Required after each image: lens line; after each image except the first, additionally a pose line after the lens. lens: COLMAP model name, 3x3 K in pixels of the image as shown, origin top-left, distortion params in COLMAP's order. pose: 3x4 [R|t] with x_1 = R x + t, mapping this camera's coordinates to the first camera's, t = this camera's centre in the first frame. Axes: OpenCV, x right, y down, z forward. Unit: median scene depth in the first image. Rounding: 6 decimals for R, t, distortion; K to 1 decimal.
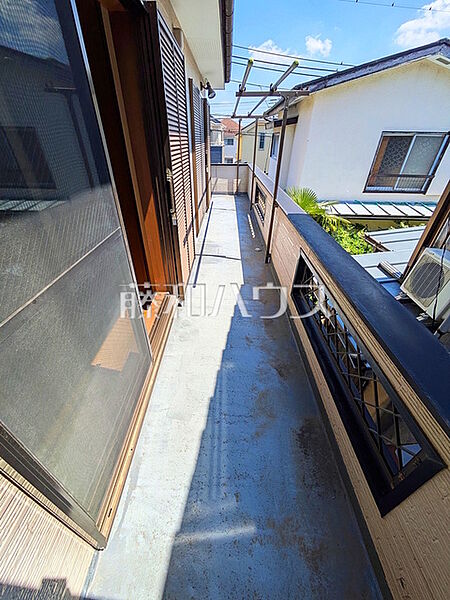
lens RADIAL K [[237.4, 0, 223.0], [0, 237.4, 300.1], [0, 0, 1]] dist [0.011499, 0.000203]
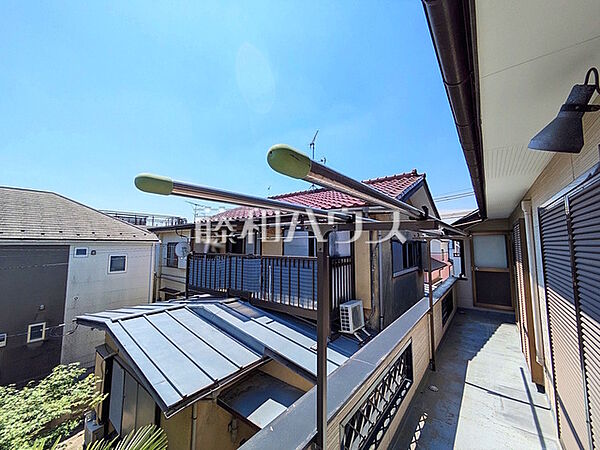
lens RADIAL K [[237.4, 0, 300.4], [0, 237.4, 224.8], [0, 0, 1]] dist [0.011499, 0.000203]
pose [[-0.794697, 0.039680, 0.605708, 0.001141], [0.336065, 0.859734, 0.384600, -1.181551], [-0.505487, 0.509198, -0.696563, 1.591821]]
